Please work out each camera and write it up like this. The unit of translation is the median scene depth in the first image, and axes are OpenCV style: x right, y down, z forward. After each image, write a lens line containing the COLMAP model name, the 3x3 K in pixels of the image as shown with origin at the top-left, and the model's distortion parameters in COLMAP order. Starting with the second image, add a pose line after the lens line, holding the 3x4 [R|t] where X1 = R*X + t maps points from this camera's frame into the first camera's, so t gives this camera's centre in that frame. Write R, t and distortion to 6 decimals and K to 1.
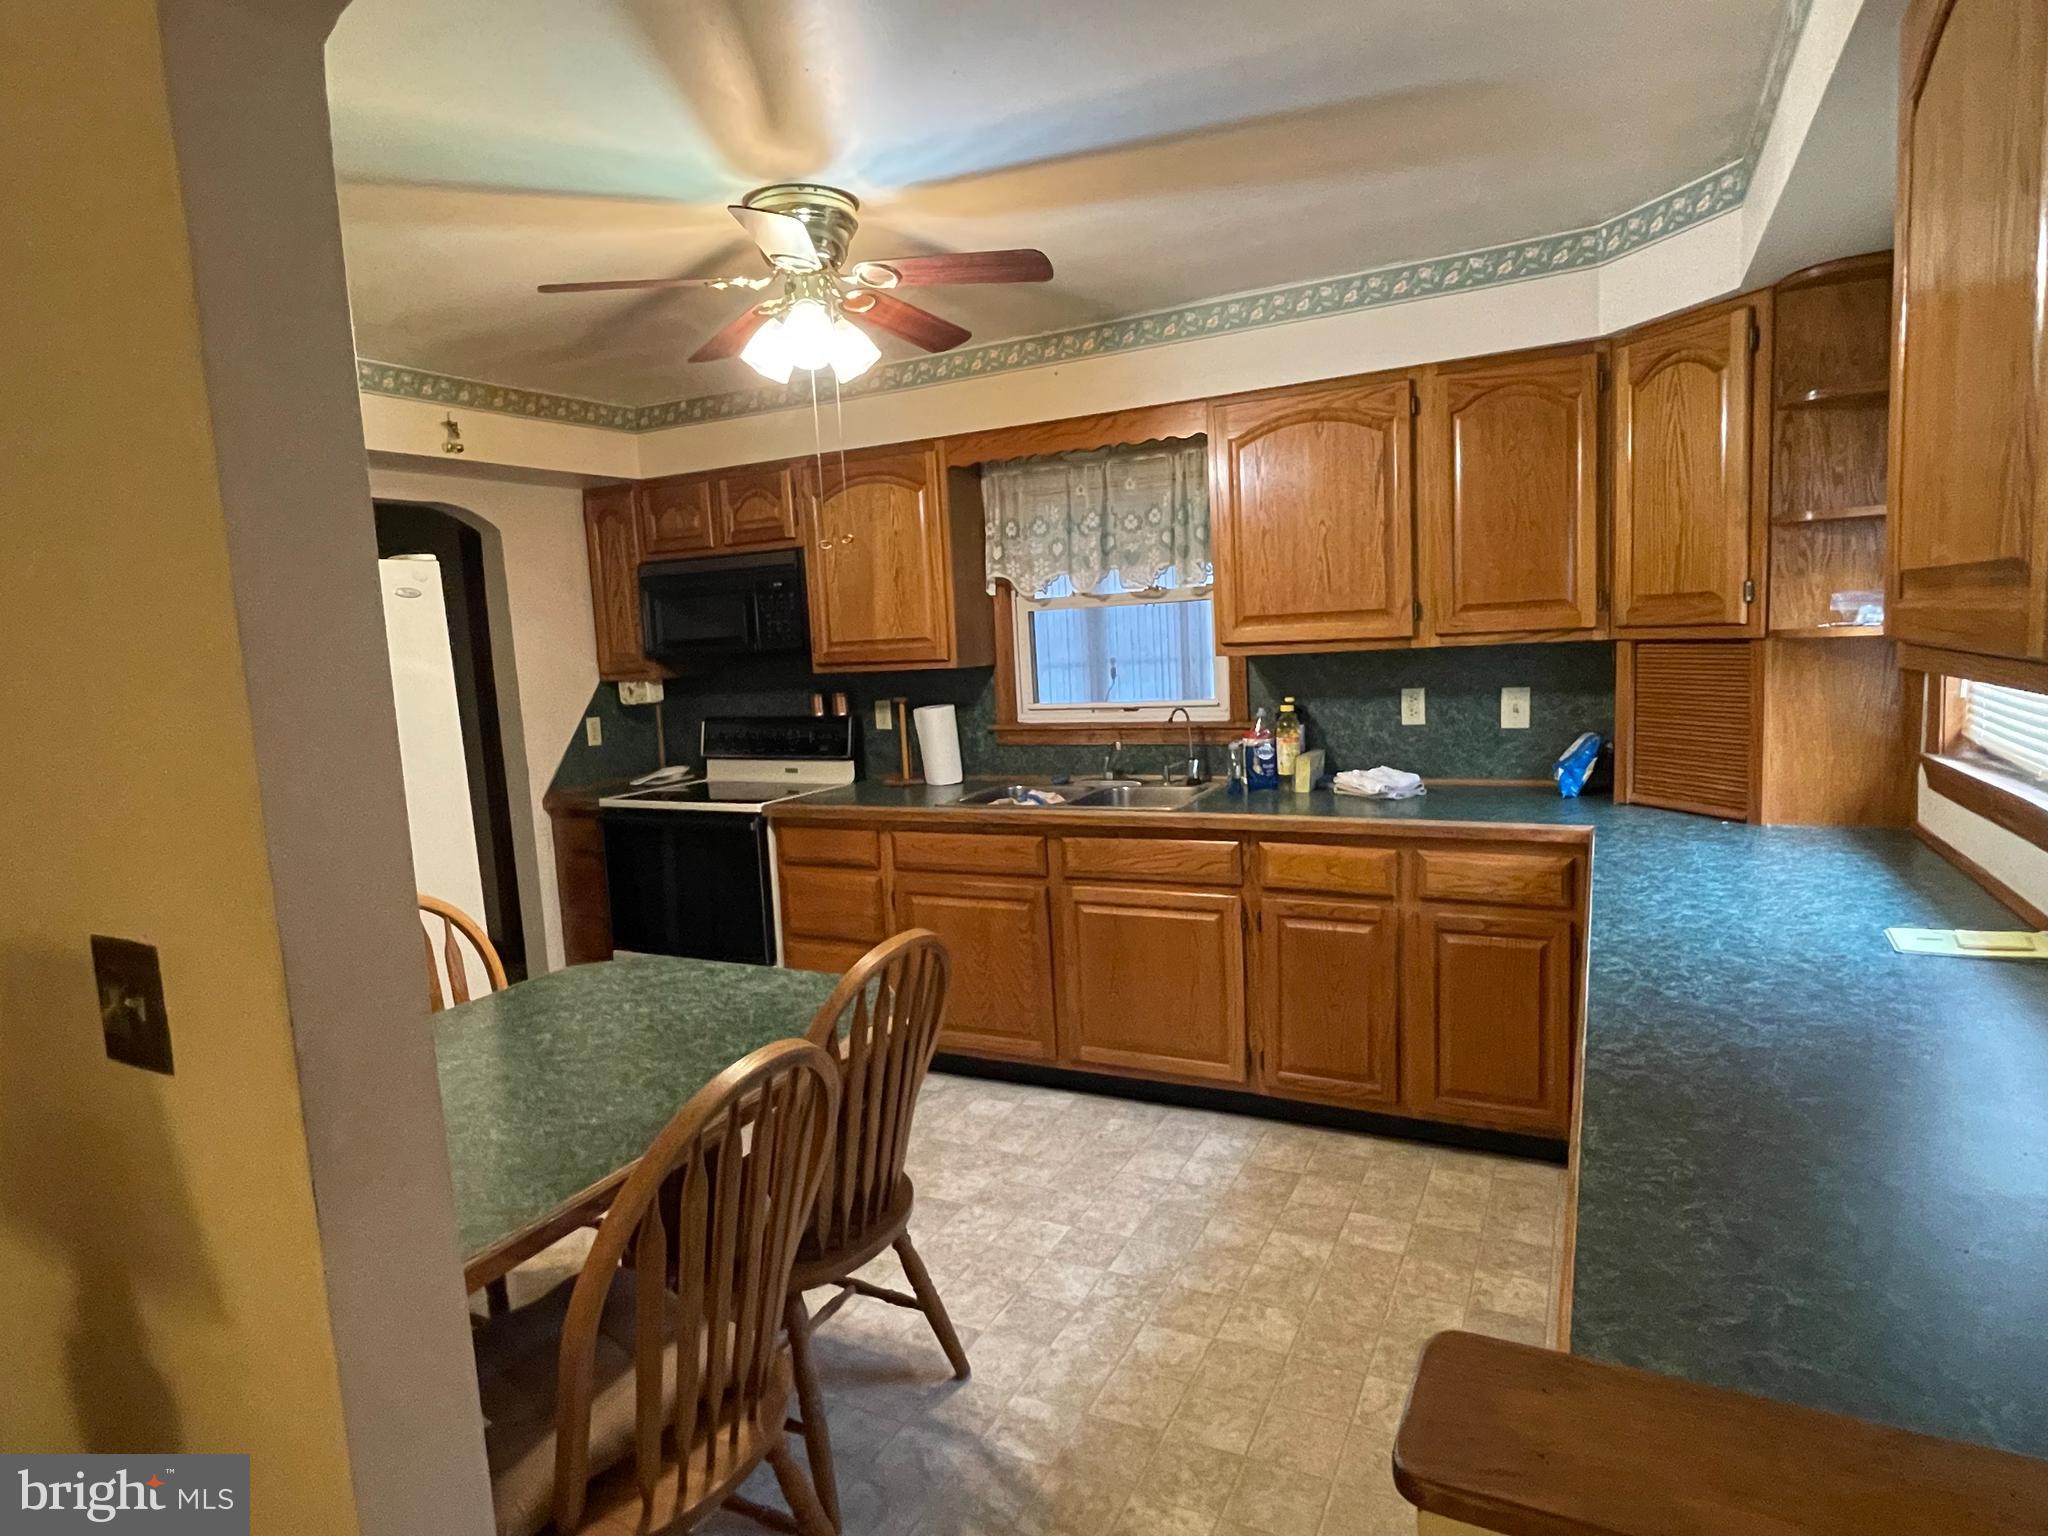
lens RADIAL K [[1143.0, 0, 1023.2], [0, 1143.0, 765.1], [0, 0, 1]] dist [0.000186, 0.001193]
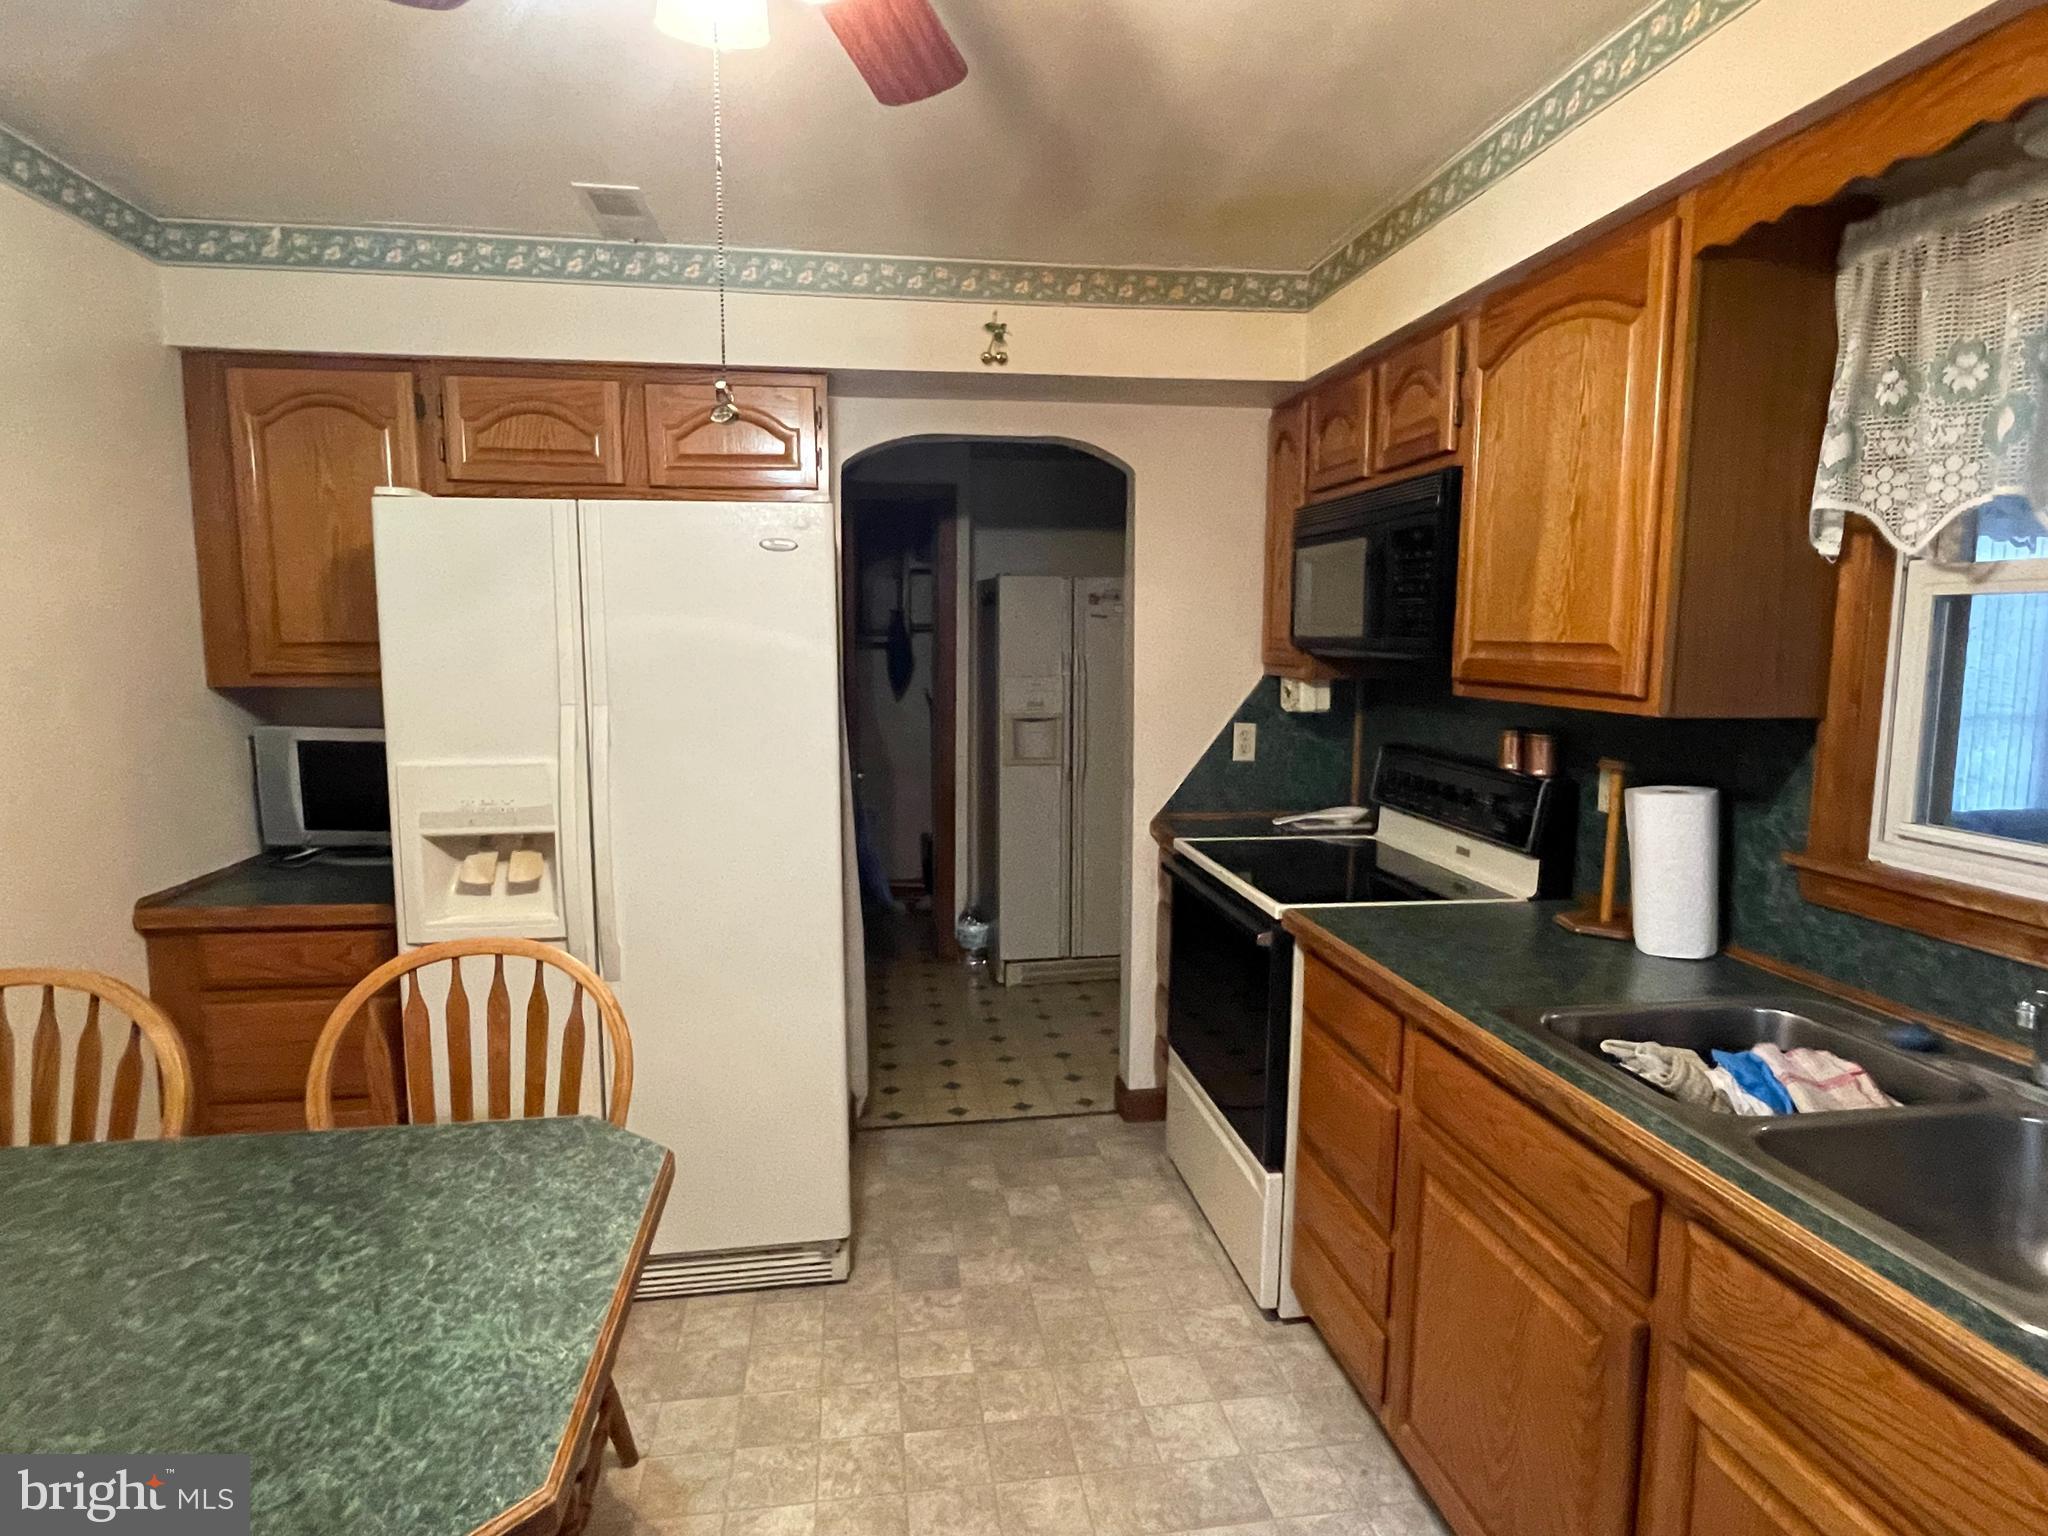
lens RADIAL K [[1143.0, 0, 1020.9], [0, 1143.0, 770.9], [0, 0, 1]] dist [0.000186, 0.001193]
pose [[0.575175, 0.153931, -0.803417, 0.149697], [-0.129026, 0.986913, 0.096716, -0.071049], [0.807791, 0.048033, 0.587509, 0.507394]]
